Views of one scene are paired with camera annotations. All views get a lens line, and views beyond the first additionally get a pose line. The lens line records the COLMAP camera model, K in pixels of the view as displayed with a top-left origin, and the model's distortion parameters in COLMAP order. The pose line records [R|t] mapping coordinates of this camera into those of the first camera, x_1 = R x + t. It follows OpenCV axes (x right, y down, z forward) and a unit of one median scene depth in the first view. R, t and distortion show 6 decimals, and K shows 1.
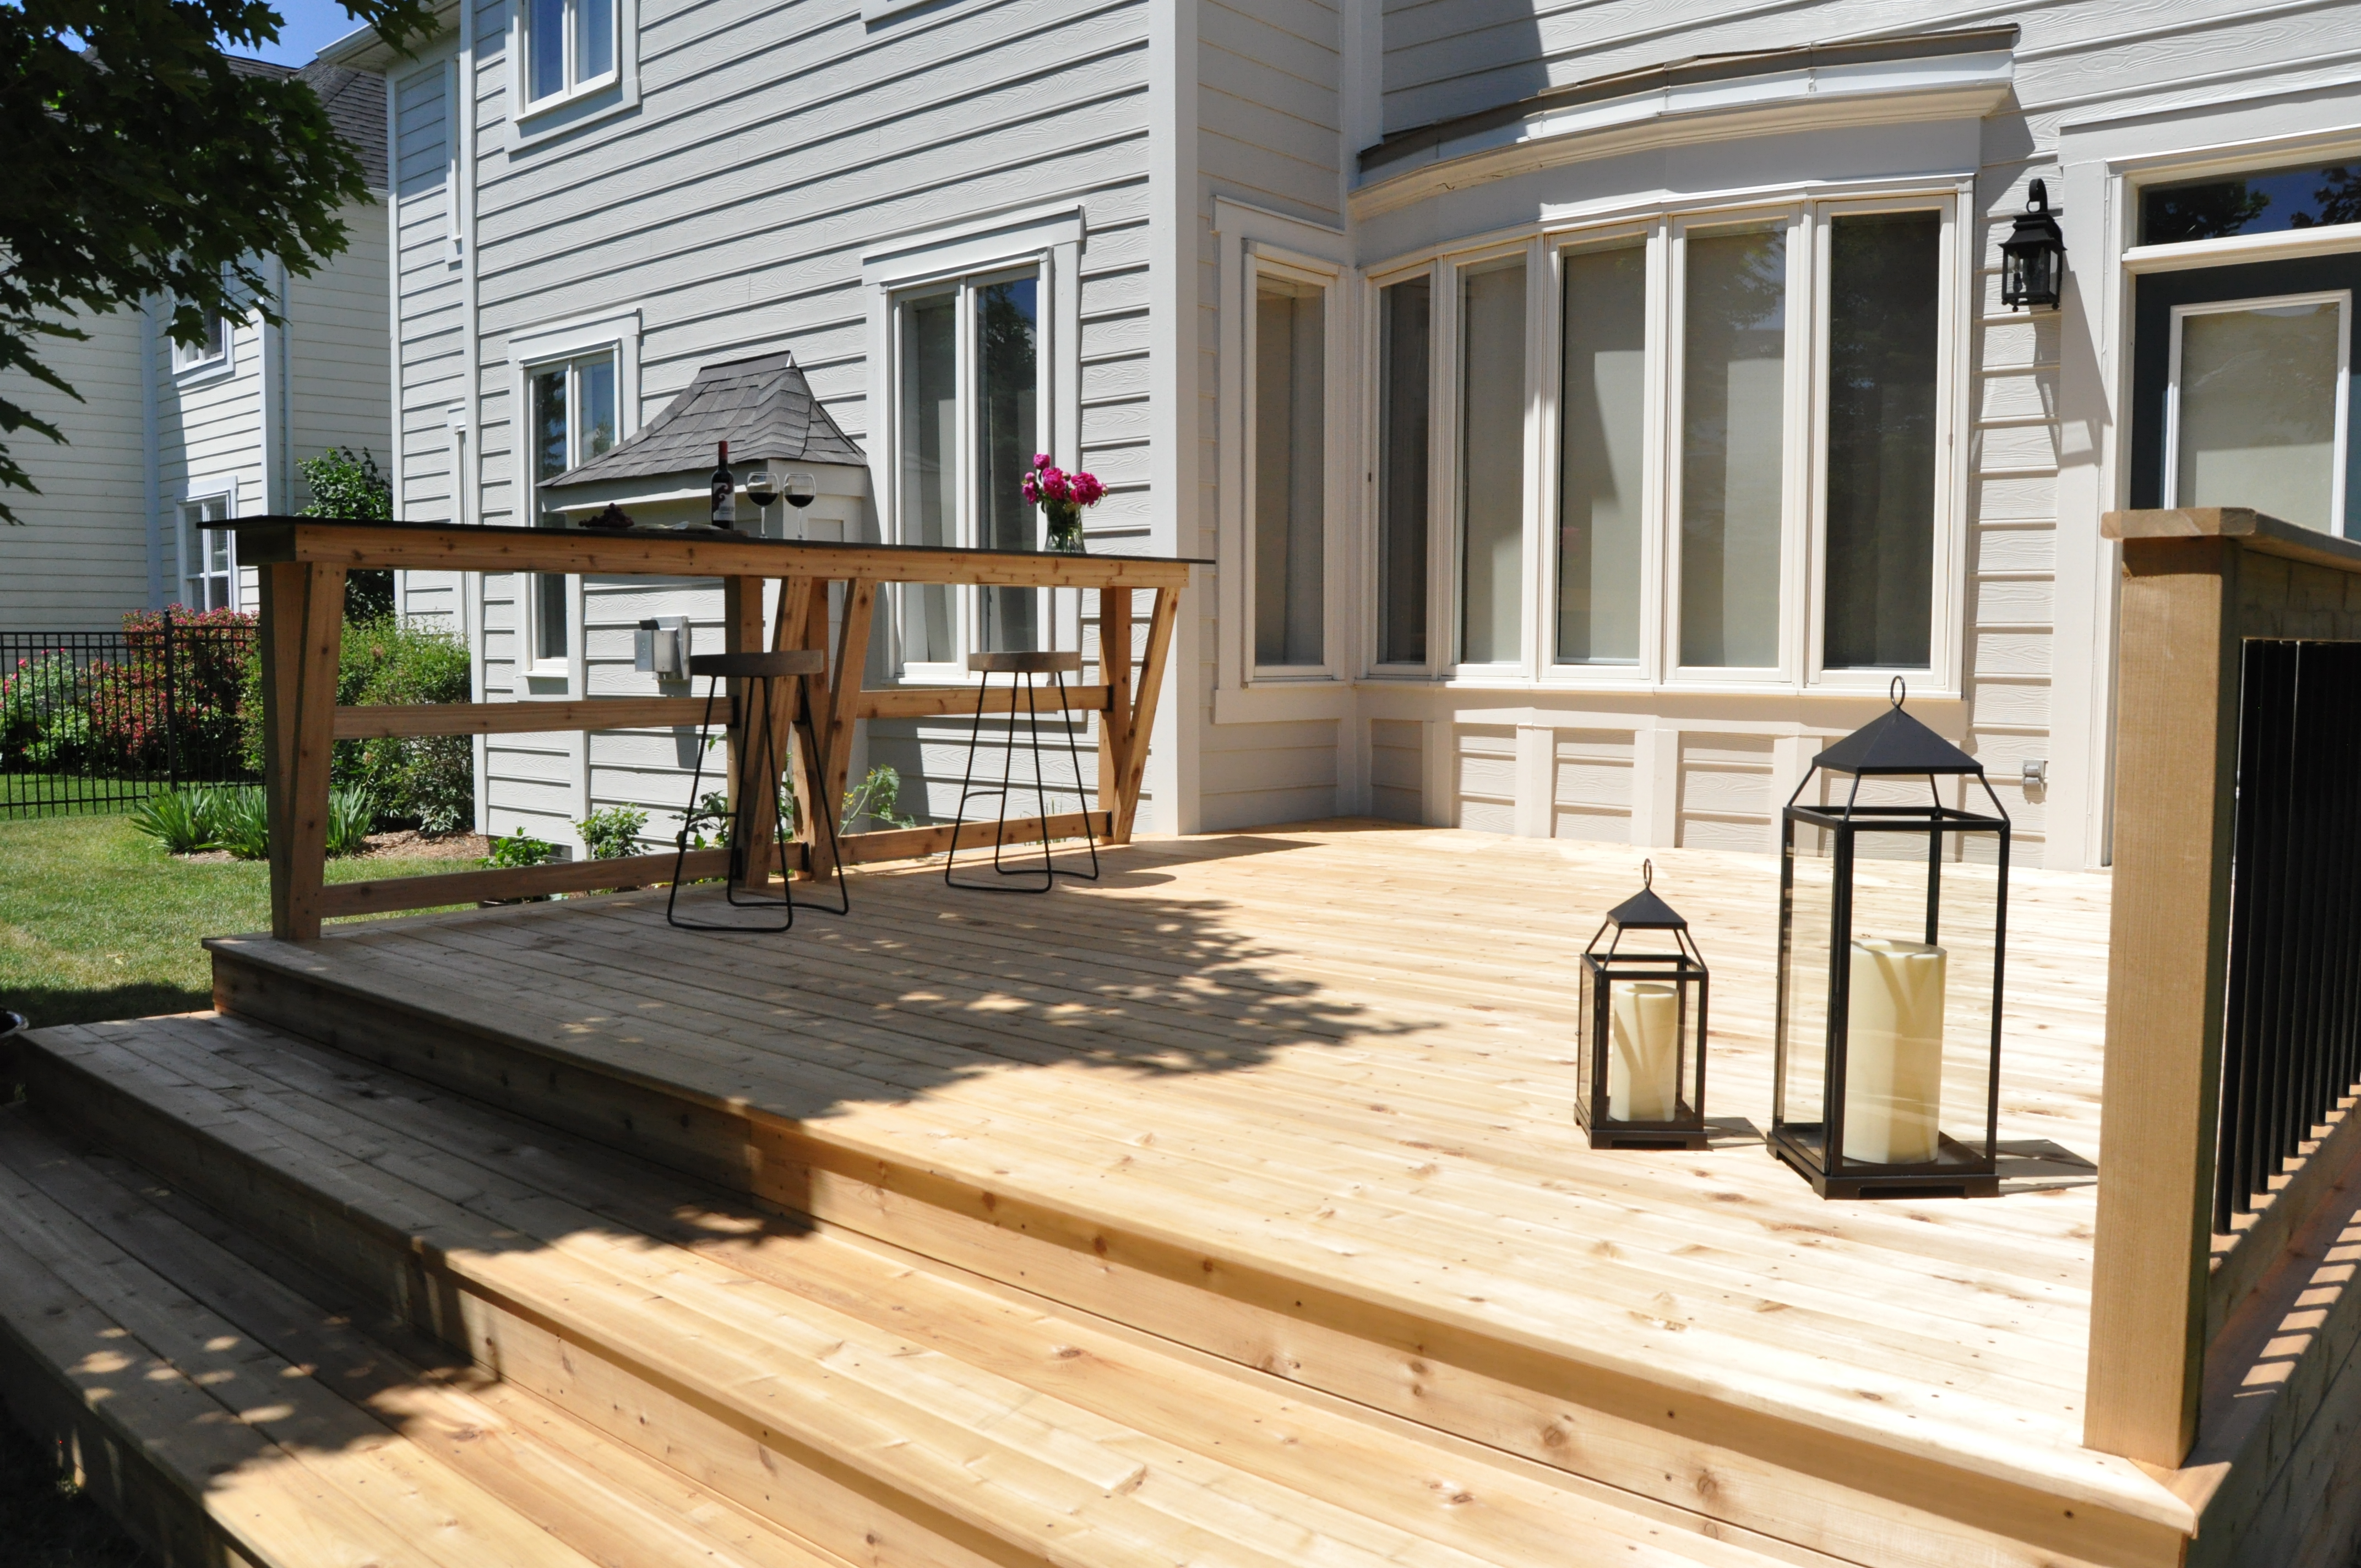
lens RADIAL K [[1836.7, 0, 1191.7], [0, 1836.7, 789.7], [0, 0, 1]] dist [-0.102076, 0.050329]
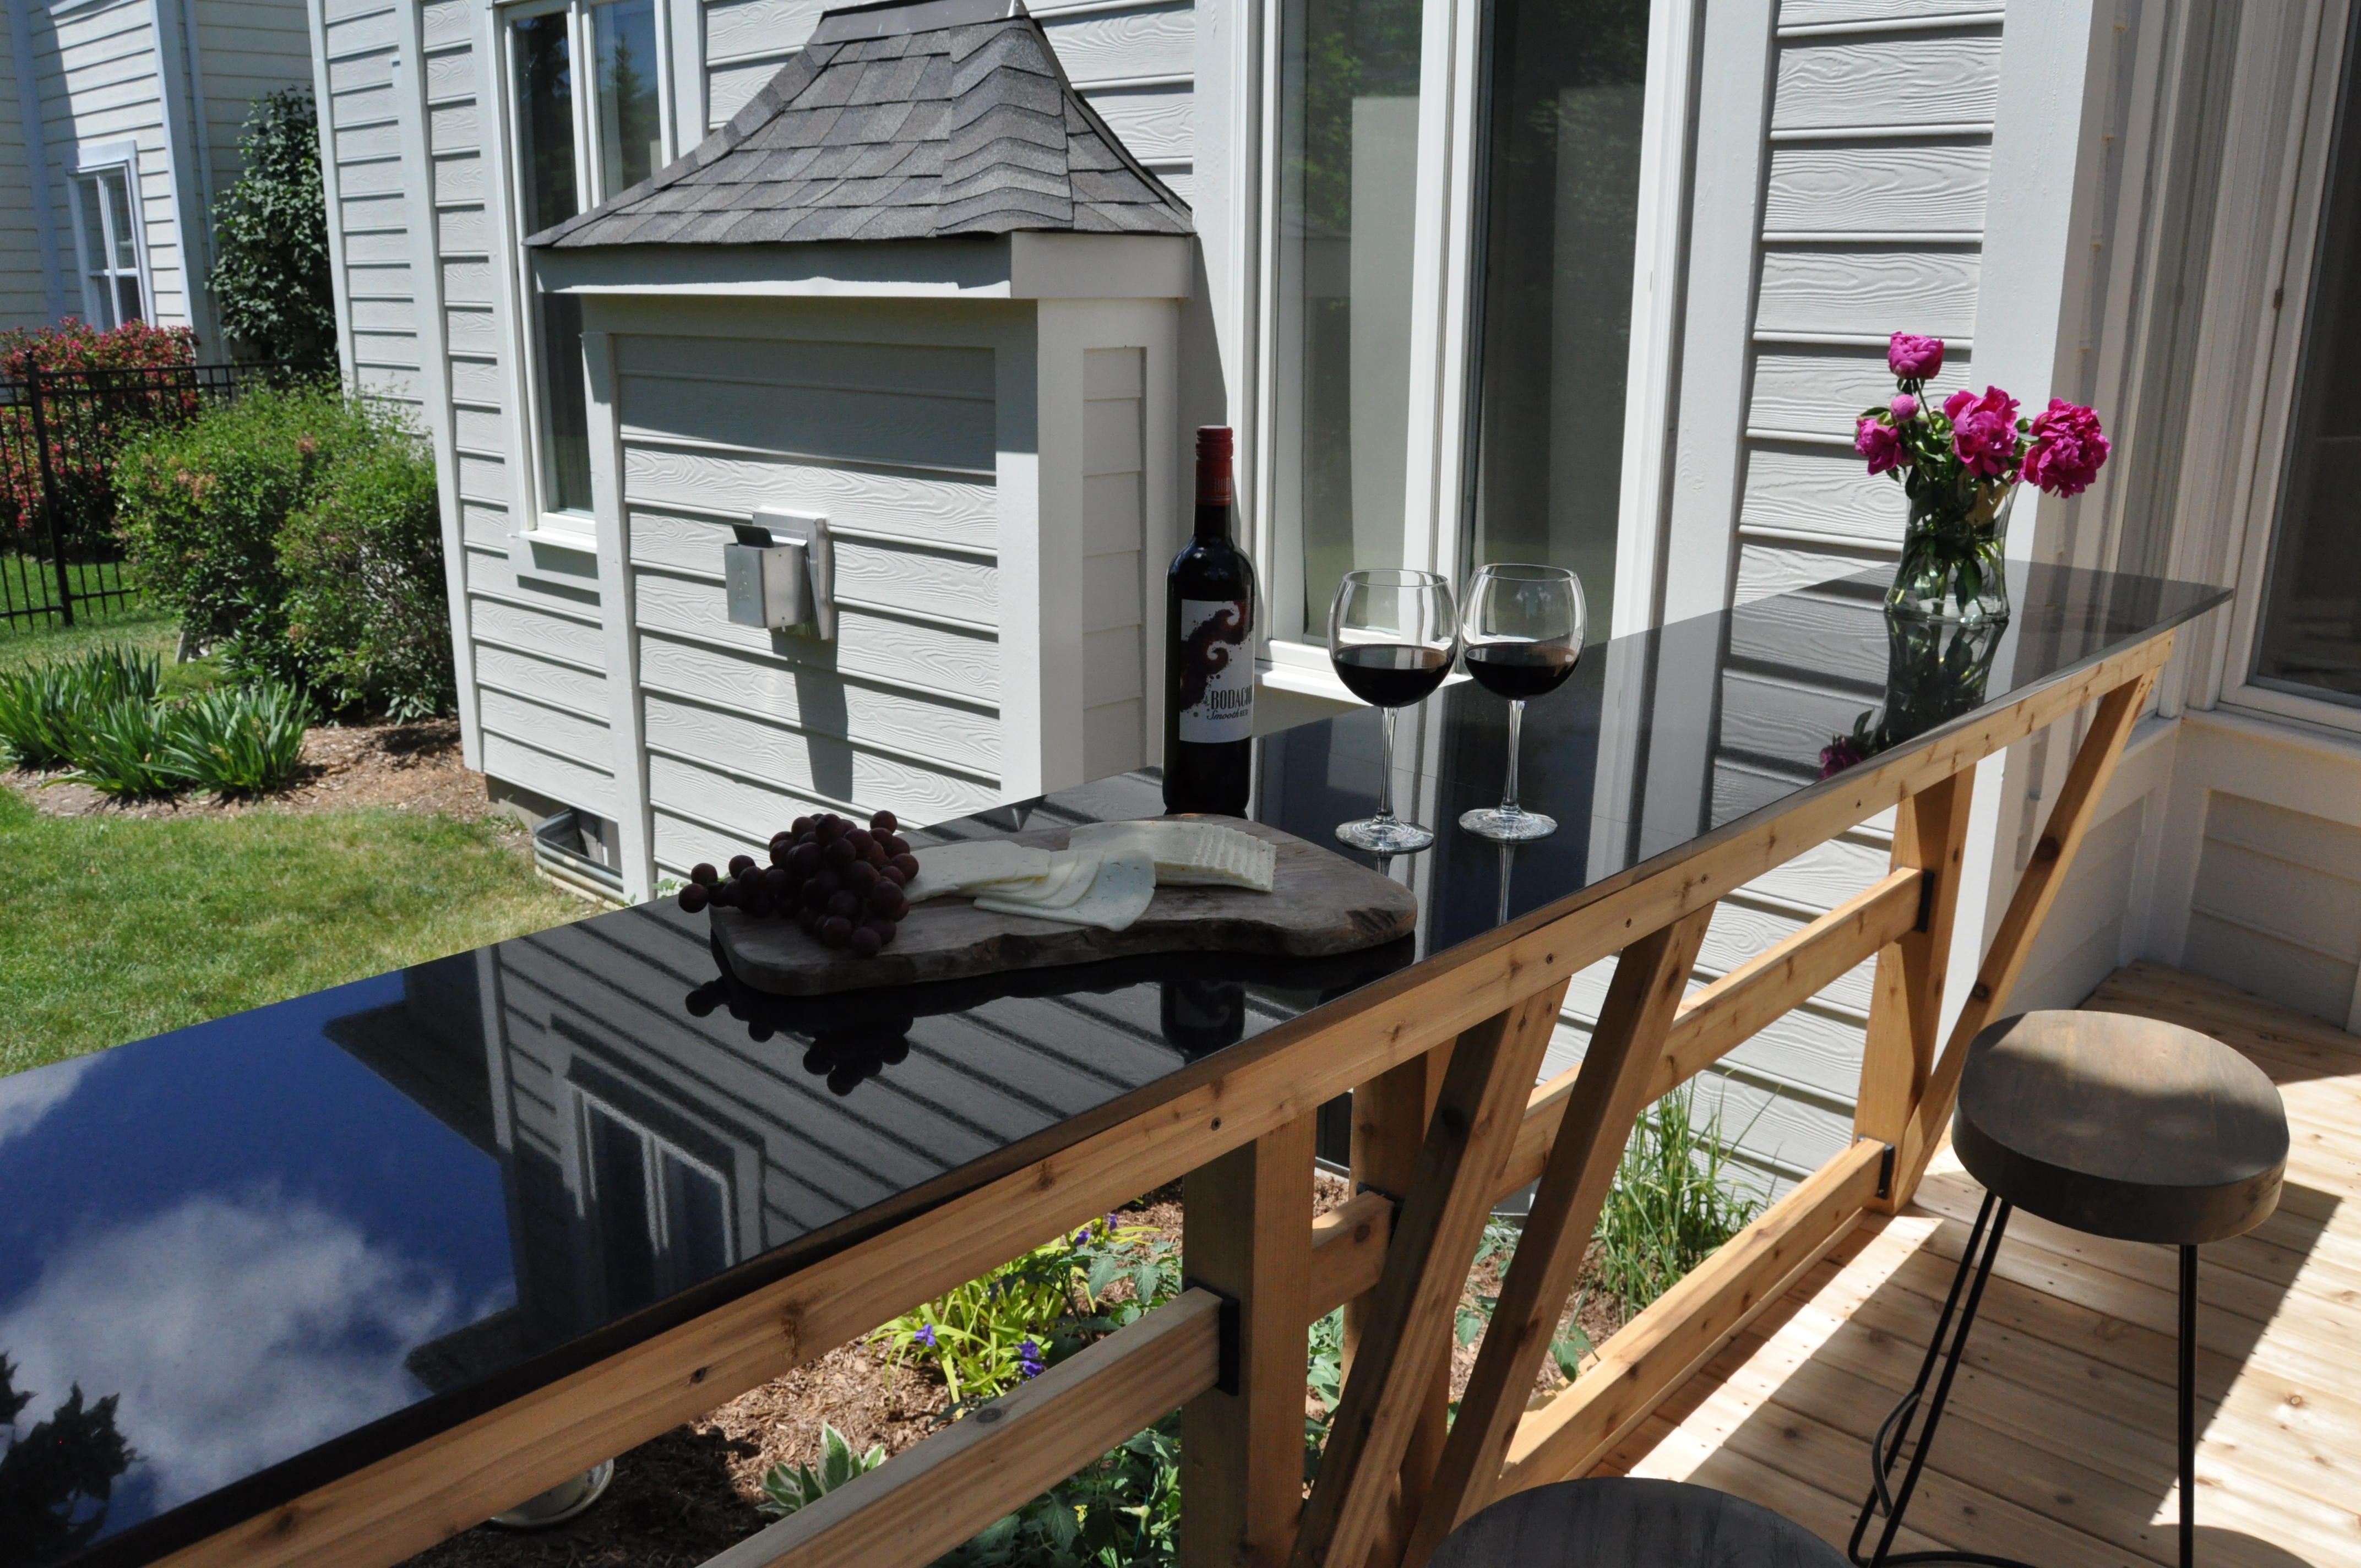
lens RADIAL K [[1840.2, 0, 1186.4], [0, 1840.2, 801.2], [0, 0, 1]] dist [-0.096371, 0.042365]
pose [[0.999793, 0.011843, -0.016560, -0.173628], [-0.008245, 0.979245, 0.202511, -0.130165], [0.018615, -0.202333, 0.979140, 0.500714]]
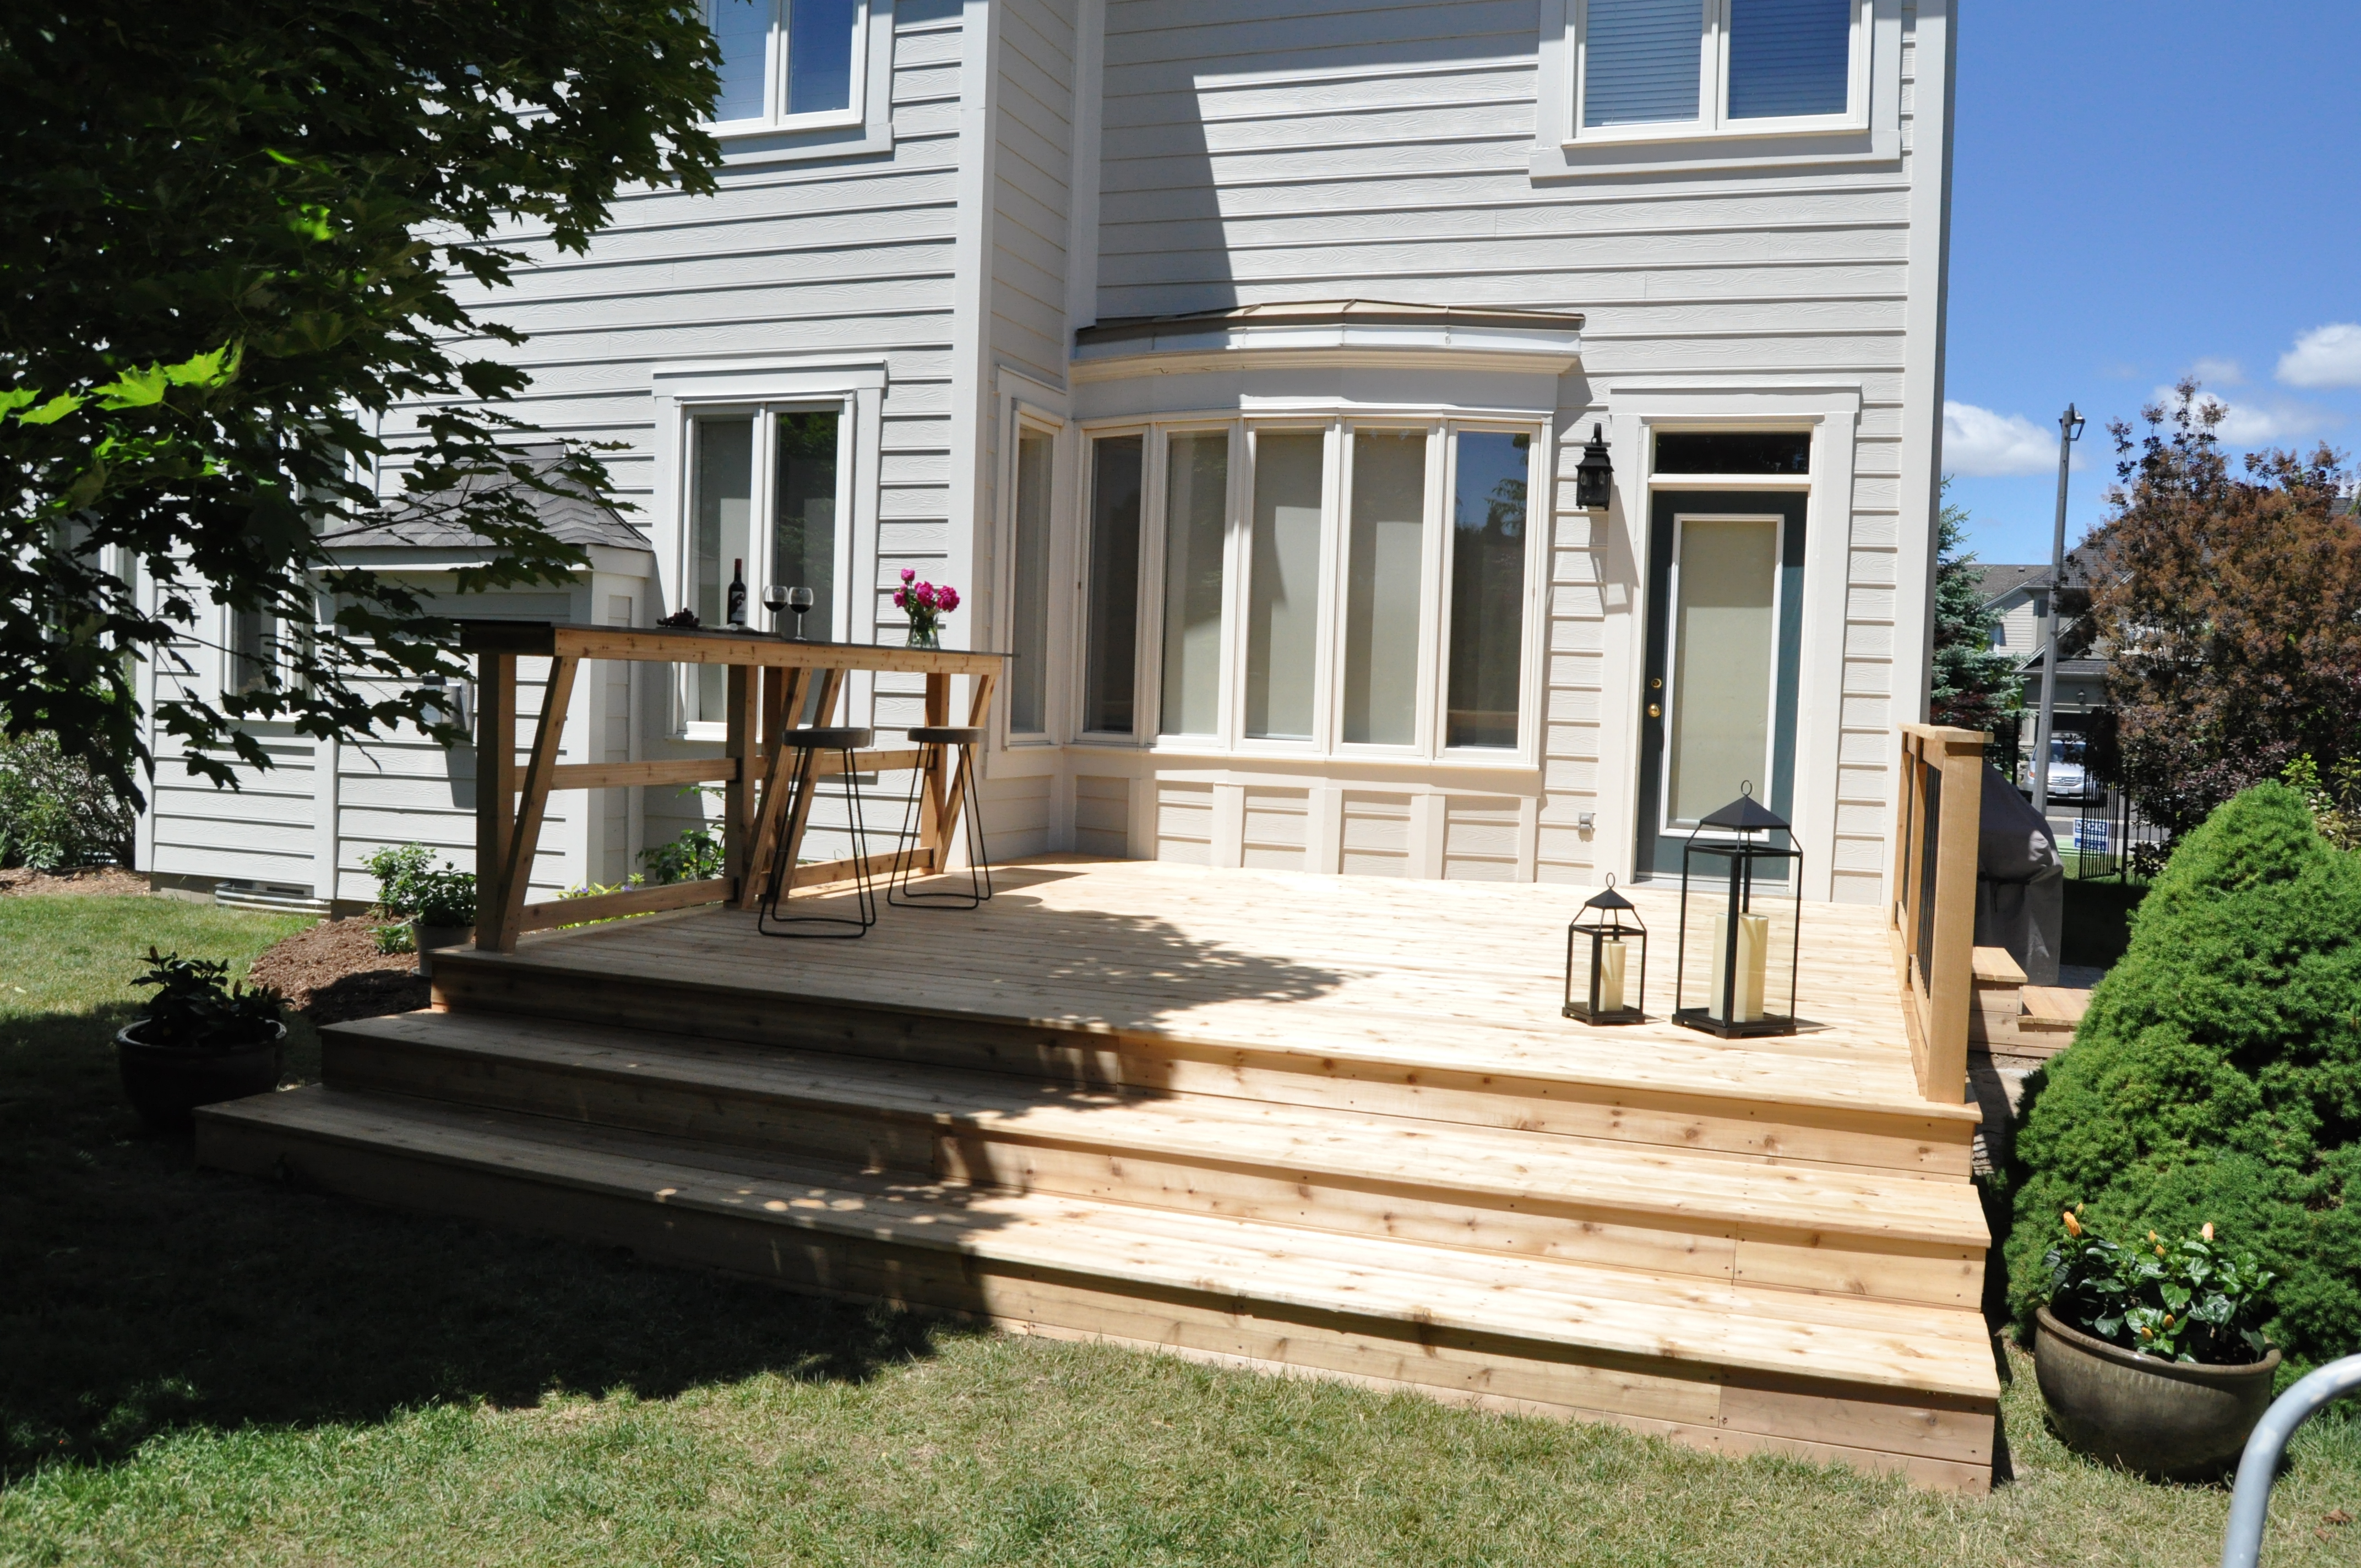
lens RADIAL K [[1836.7, 0, 1191.7], [0, 1836.7, 789.7], [0, 0, 1]] dist [-0.102076, 0.050329]
pose [[0.928005, 0.009889, 0.372437, -0.295544], [-0.002327, 0.999782, -0.020748, -0.002347], [-0.372561, 0.018388, 0.927825, -0.204597]]
